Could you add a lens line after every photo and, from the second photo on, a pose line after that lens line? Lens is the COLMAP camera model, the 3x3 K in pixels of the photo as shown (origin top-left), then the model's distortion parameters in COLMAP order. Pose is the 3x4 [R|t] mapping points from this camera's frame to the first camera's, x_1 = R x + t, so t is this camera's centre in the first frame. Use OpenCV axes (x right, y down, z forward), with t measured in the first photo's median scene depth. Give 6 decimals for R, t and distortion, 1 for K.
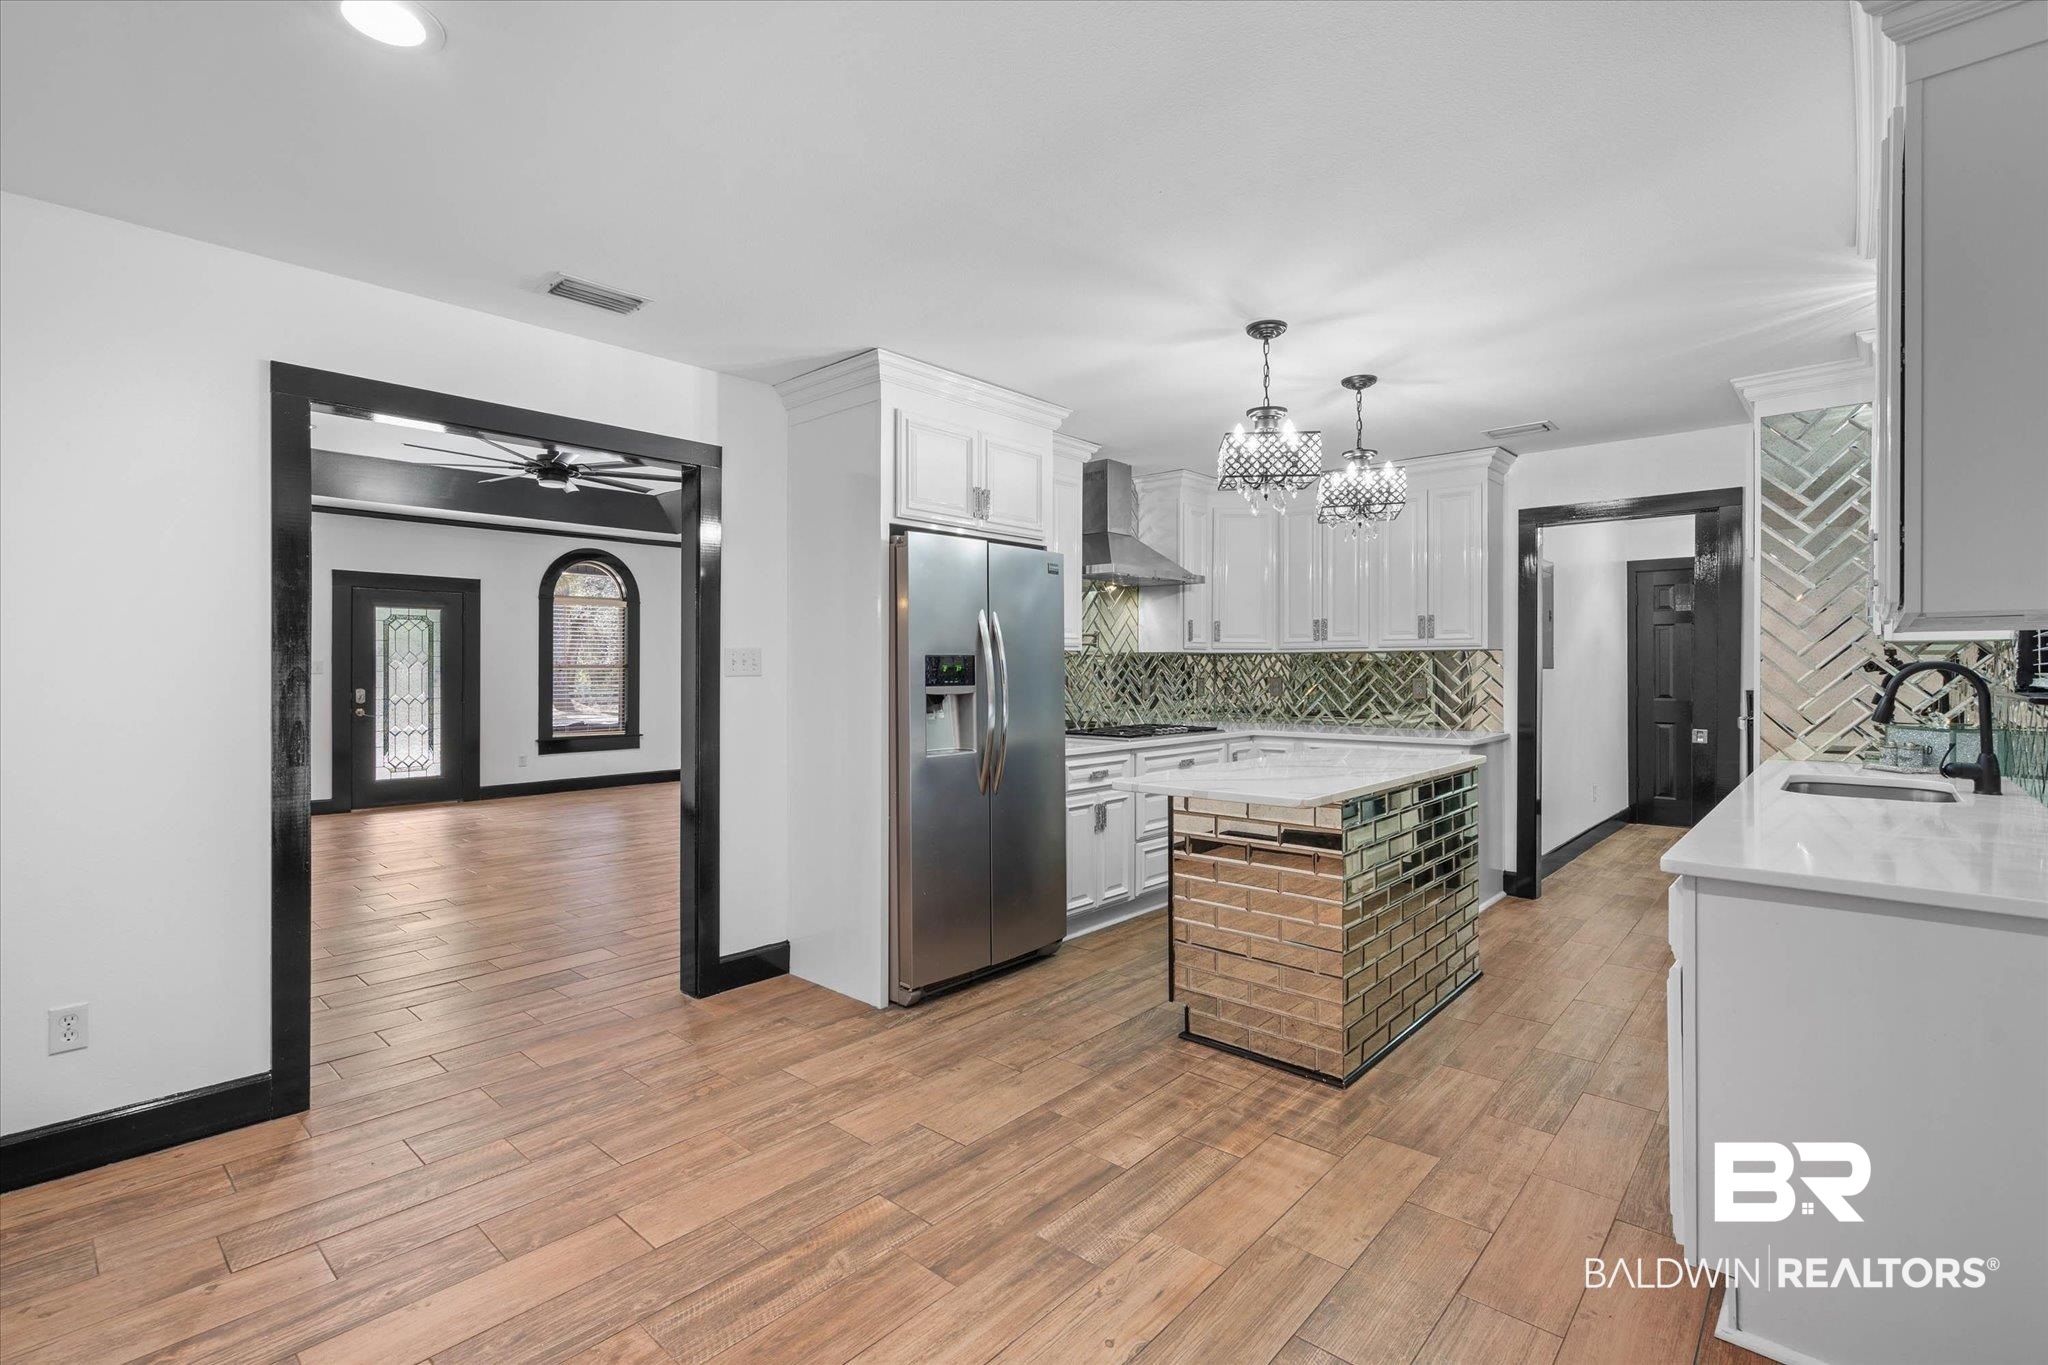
lens RADIAL K [[936.5, 0, 1003.3], [0, 936.5, 675.6], [0, 0, 1]] dist [-0.009217, 0.000221]
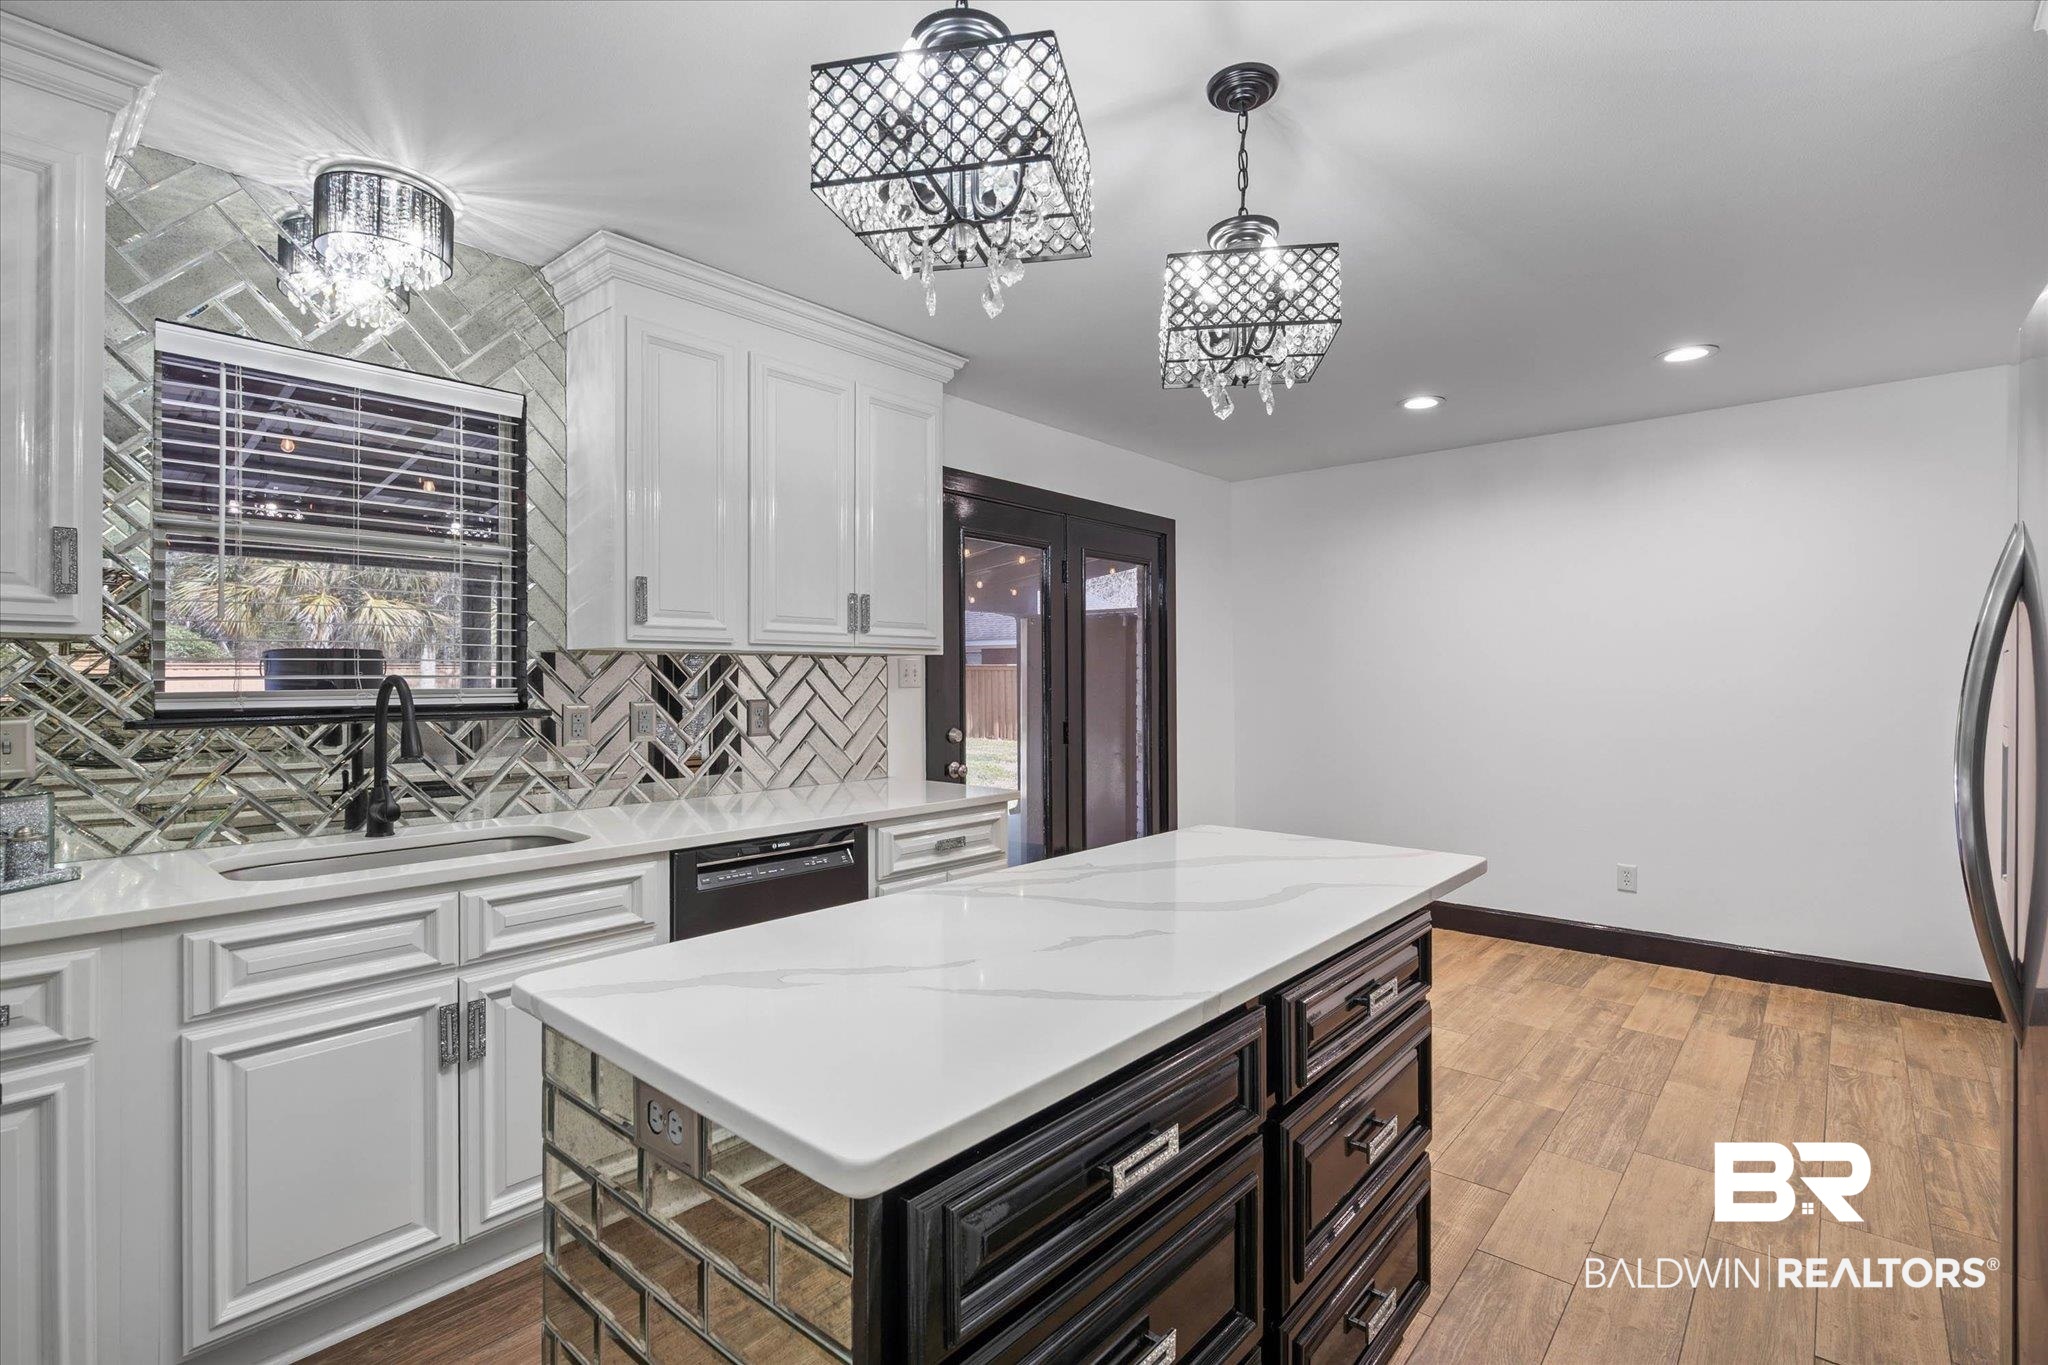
lens RADIAL K [[936.5, 0, 1010.2], [0, 936.5, 677.0], [0, 0, 1]] dist [-0.009217, 0.000221]
pose [[-0.999634, 0.003137, -0.026869, 0.515850], [0.002839, 0.999934, 0.011112, -0.021209], [0.026902, 0.011031, -0.999577, 1.826130]]
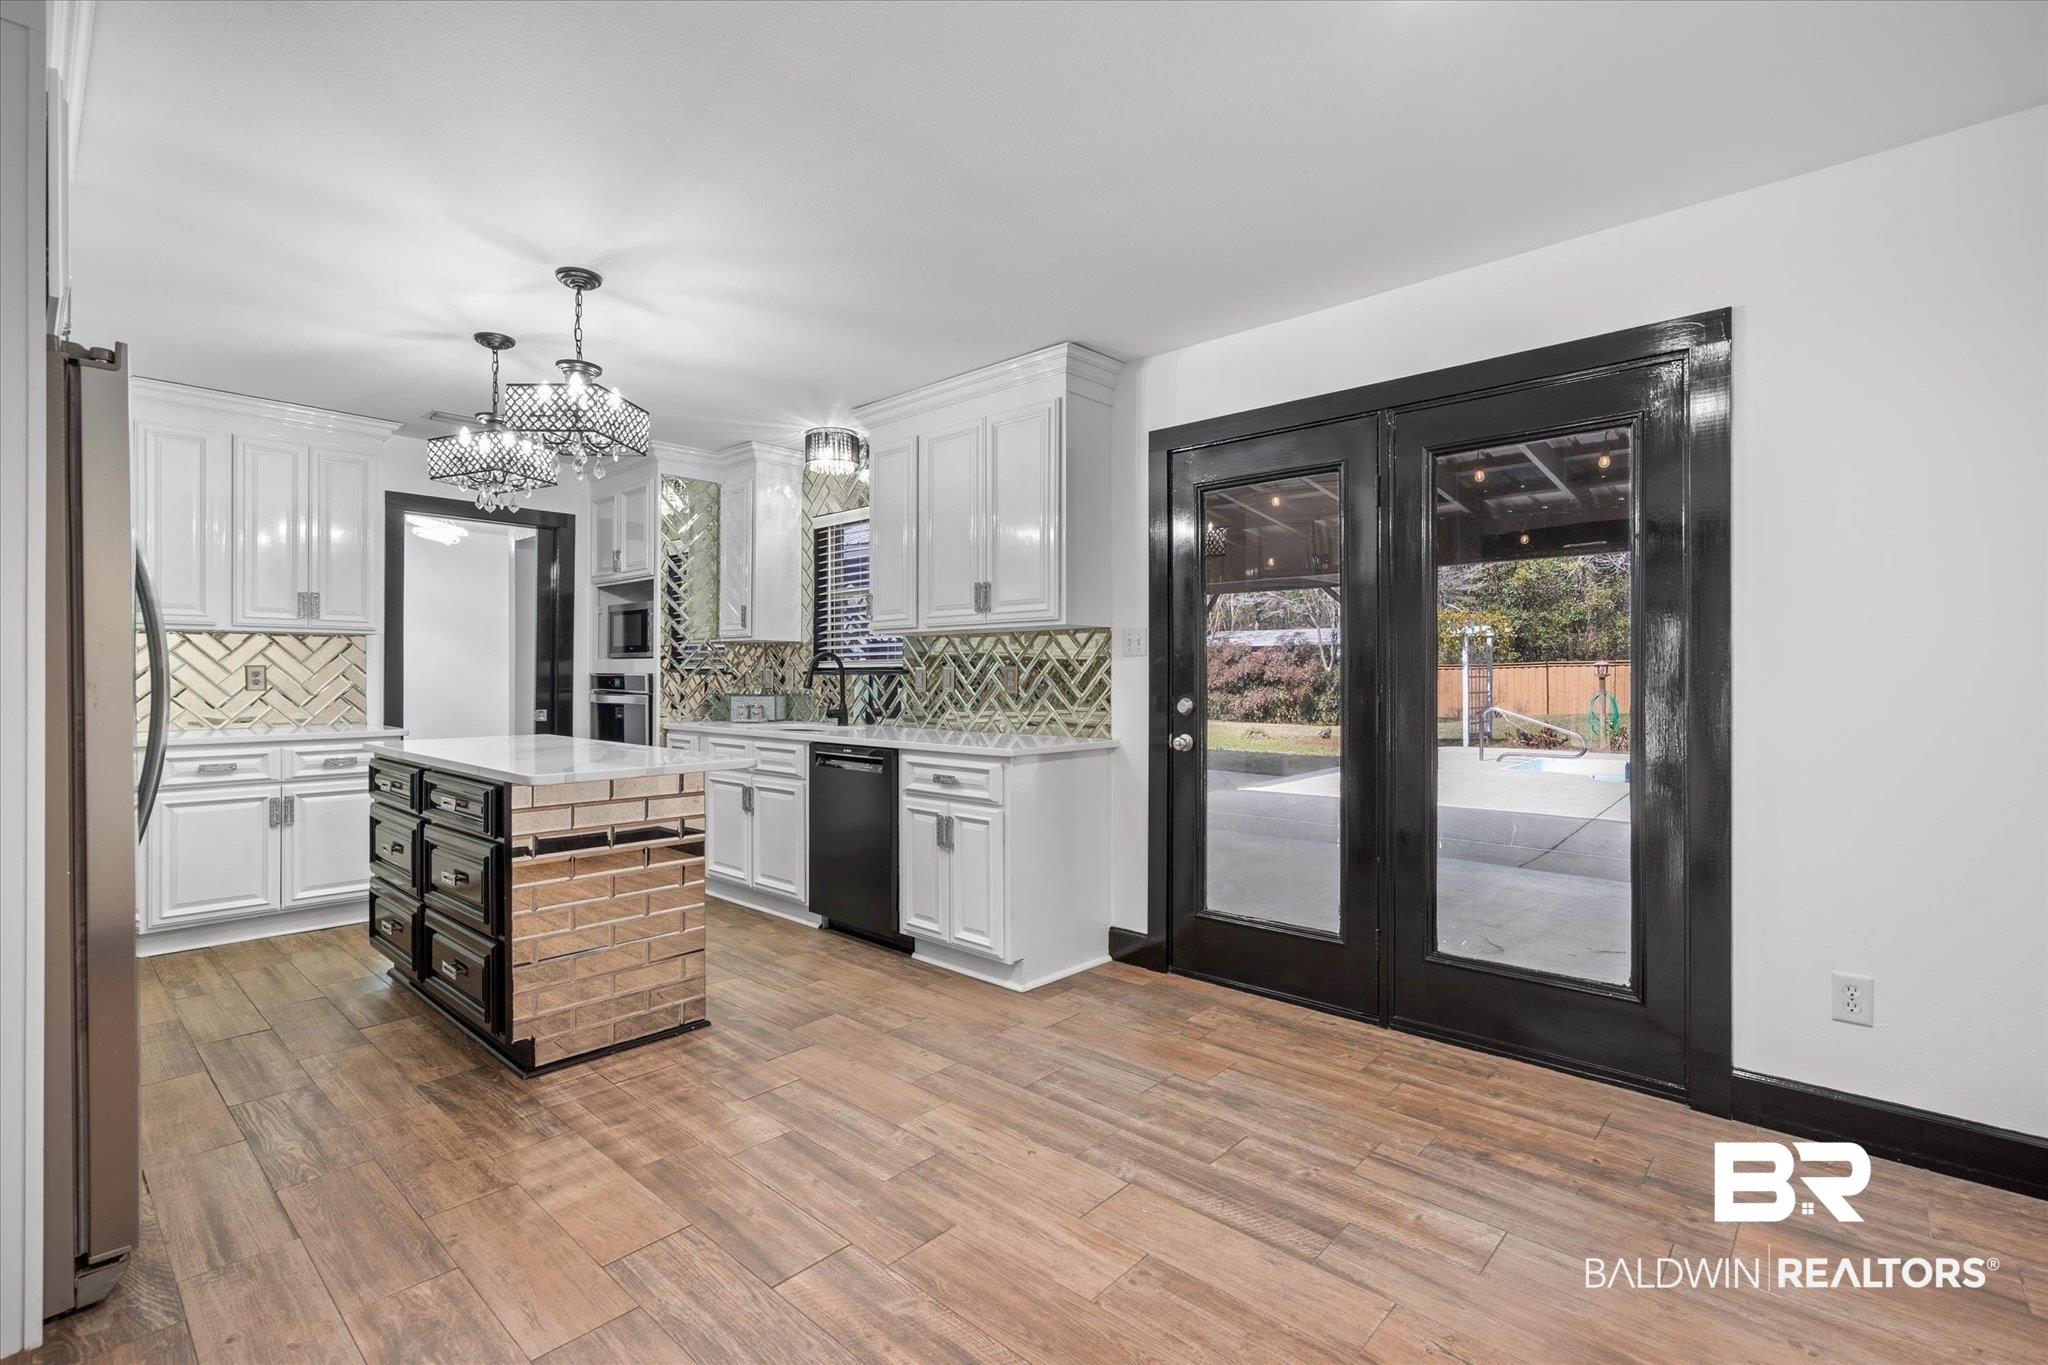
lens RADIAL K [[936.5, 0, 1019.3], [0, 936.5, 679.3], [0, 0, 1]] dist [-0.009217, 0.000221]
pose [[-0.011995, -0.000581, 0.999928, -0.766116], [0.009303, 0.999956, 0.000692, 0.038905], [-0.999885, 0.009311, -0.011989, 0.666735]]
